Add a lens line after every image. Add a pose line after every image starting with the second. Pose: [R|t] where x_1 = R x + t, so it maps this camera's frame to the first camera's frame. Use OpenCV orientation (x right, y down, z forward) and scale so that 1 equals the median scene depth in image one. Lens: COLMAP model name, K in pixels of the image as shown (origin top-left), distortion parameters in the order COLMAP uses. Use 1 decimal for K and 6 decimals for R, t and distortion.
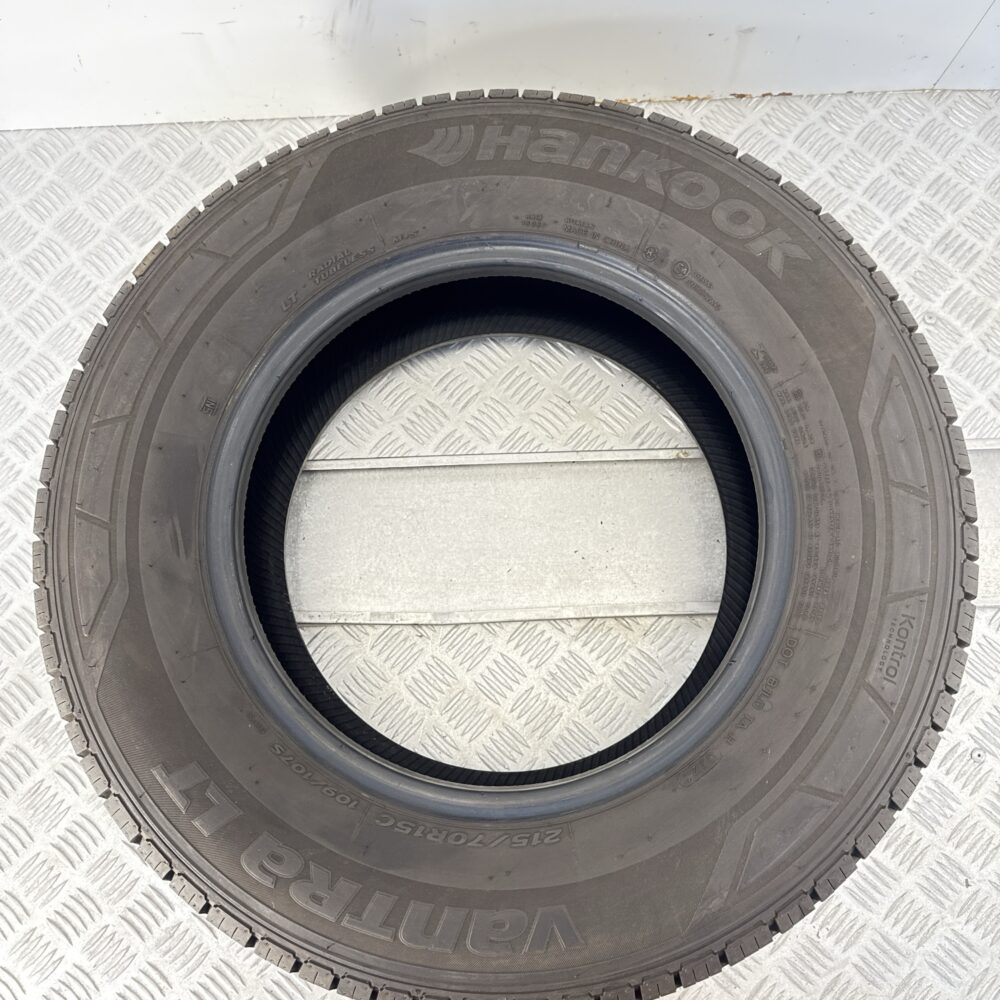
lens RADIAL K [[940.5, 0, 500.0], [0, 940.5, 500.0], [0, 0, 1]] dist [0.118908, -0.240579]
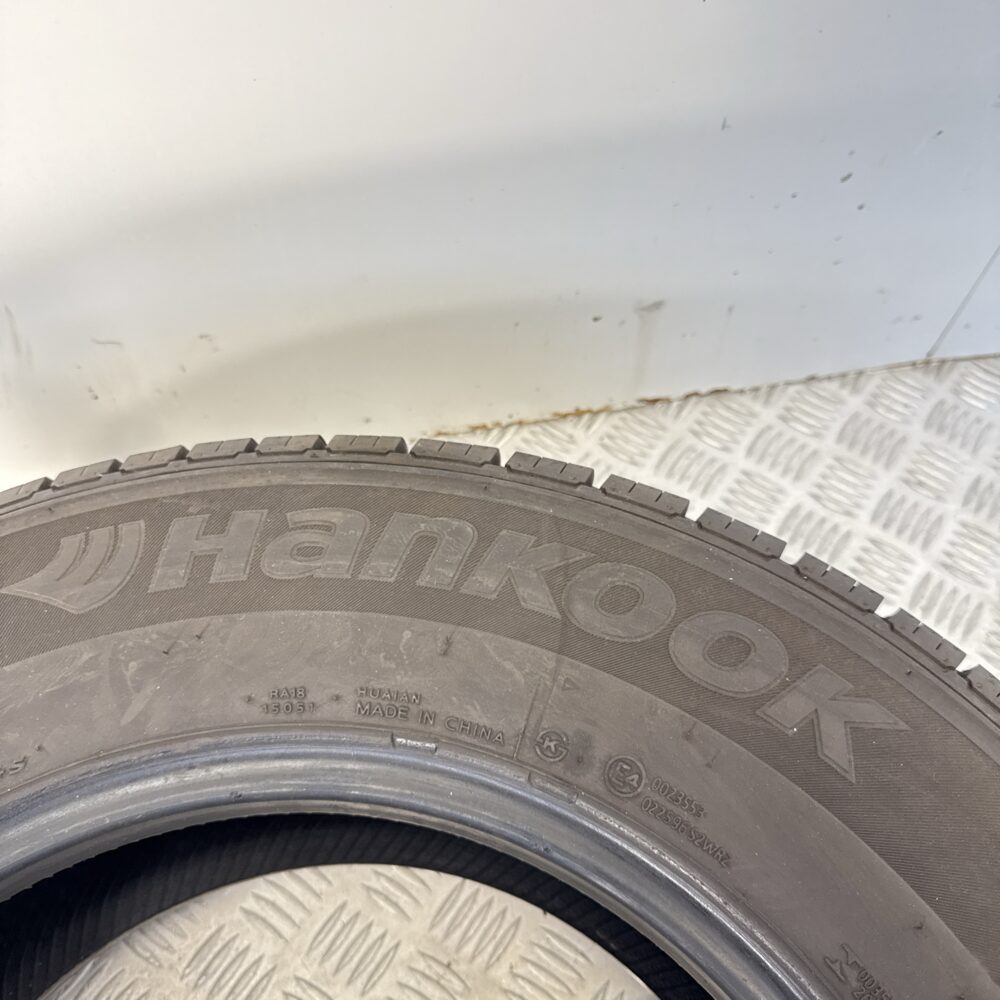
lens RADIAL K [[940.5, 0, 500.0], [0, 940.5, 500.0], [0, 0, 1]] dist [0.118908, -0.240579]
pose [[0.989553, -0.113300, 0.089156, 0.106753], [0.134840, 0.946192, -0.294175, -0.239483], [-0.051029, 0.303124, 0.951584, 0.535530]]
